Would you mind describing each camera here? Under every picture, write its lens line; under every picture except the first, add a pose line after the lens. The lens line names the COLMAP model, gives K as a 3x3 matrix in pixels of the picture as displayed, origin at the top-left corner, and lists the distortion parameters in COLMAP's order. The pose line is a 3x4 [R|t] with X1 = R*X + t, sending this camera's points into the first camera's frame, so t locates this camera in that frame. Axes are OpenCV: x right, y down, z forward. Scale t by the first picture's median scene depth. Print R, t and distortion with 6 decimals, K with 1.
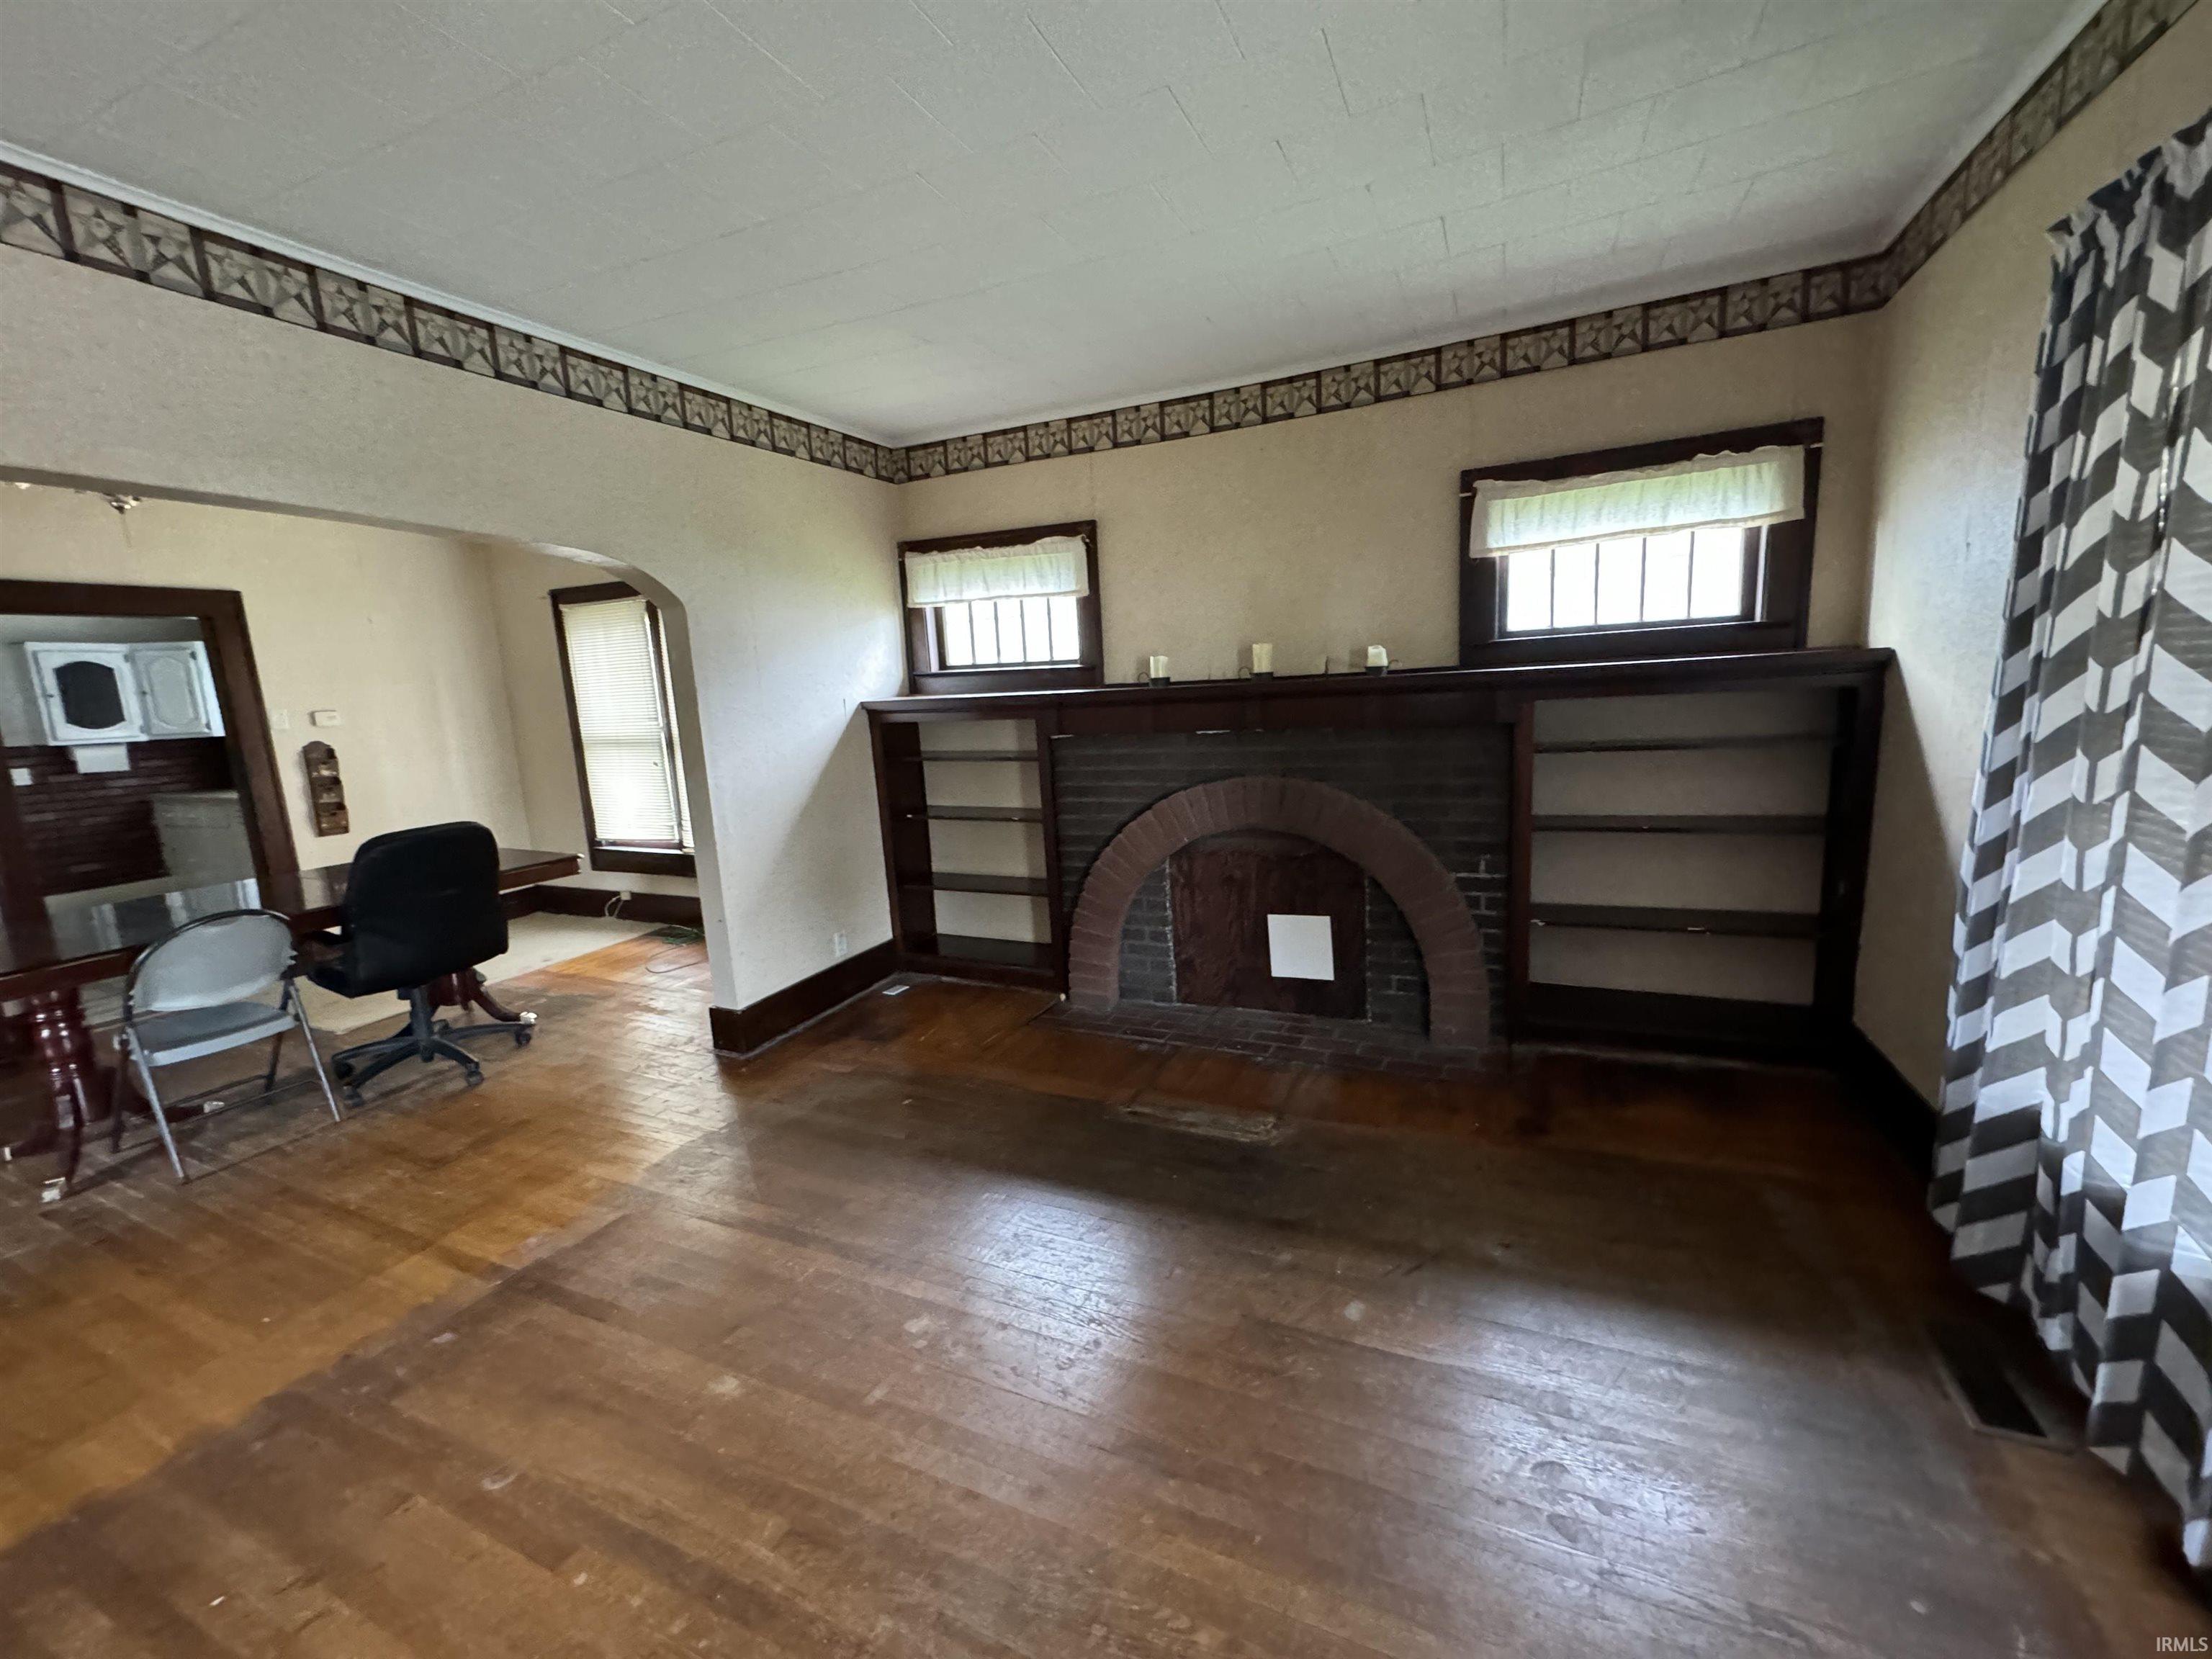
lens RADIAL K [[883.4, 0, 1107.8], [0, 883.4, 830.8], [0, 0, 1]] dist [-0.002171, 0.000394]
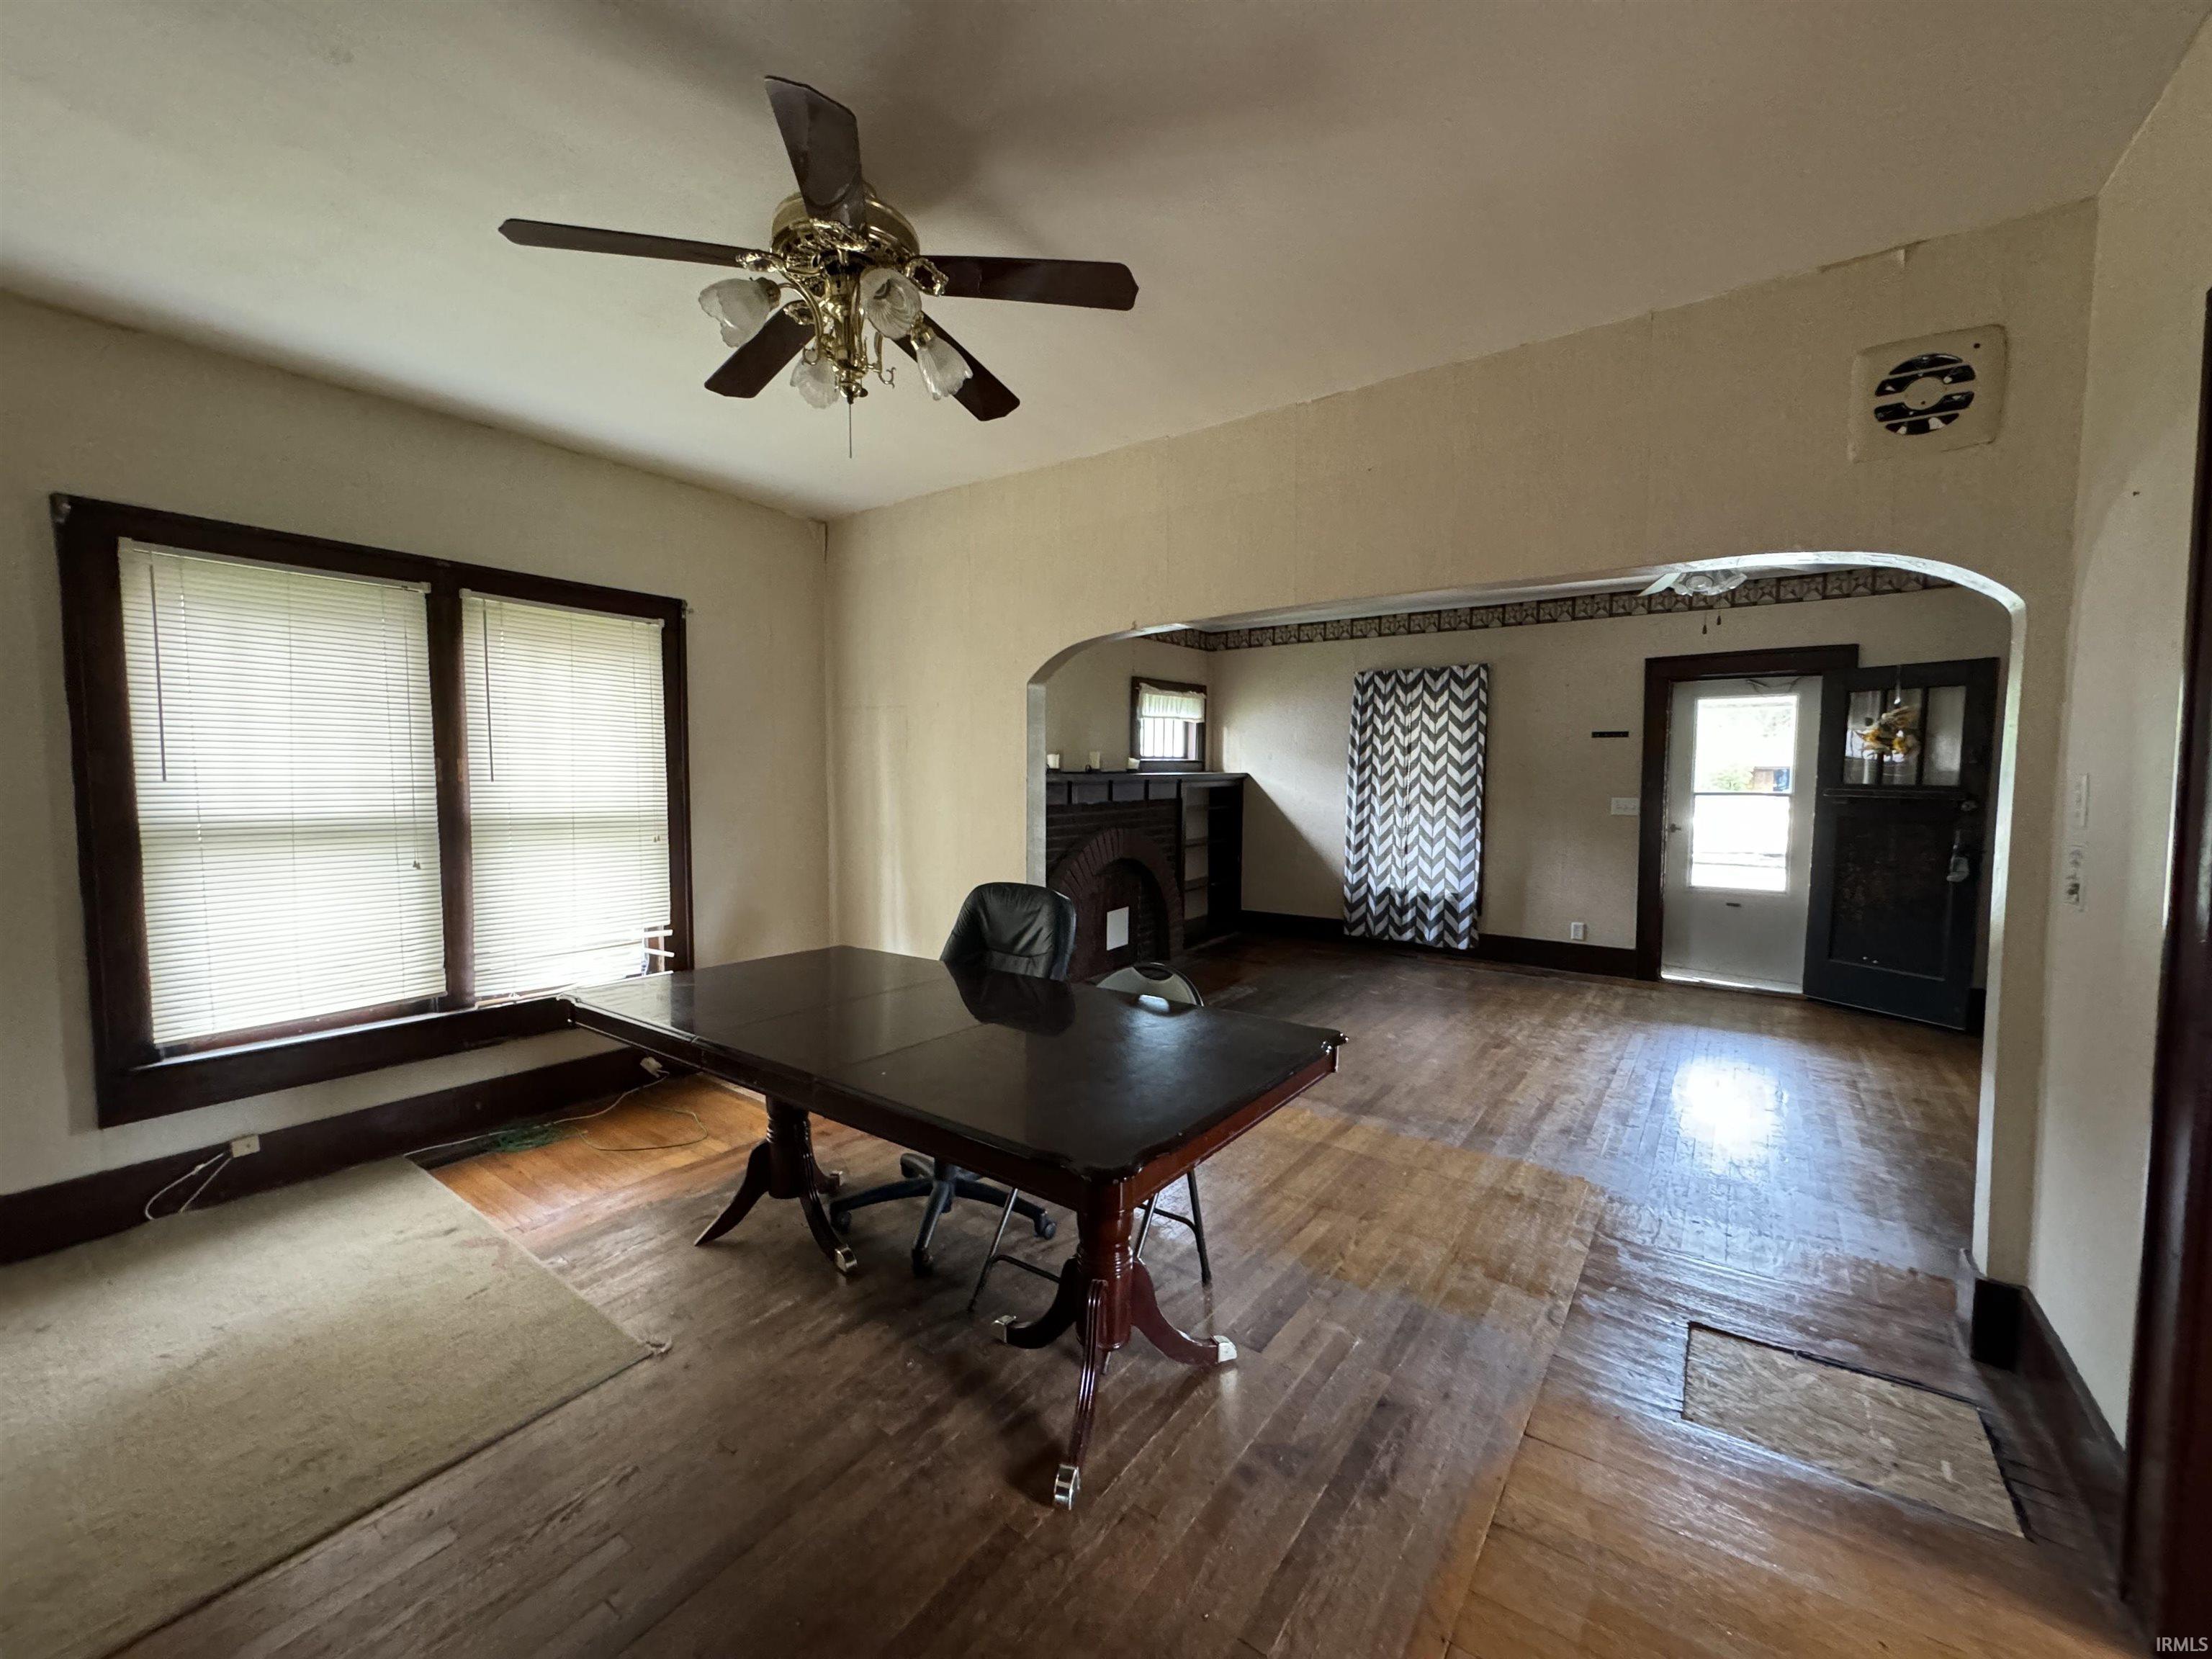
lens RADIAL K [[883.4, 0, 1106.2], [0, 883.4, 827.9], [0, 0, 1]] dist [-0.002171, 0.000394]
pose [[0.197555, -0.007529, 0.980263, -1.637660], [0.153642, 0.987850, -0.023377, -0.027808], [-0.968177, 0.155228, 0.196312, 0.735235]]
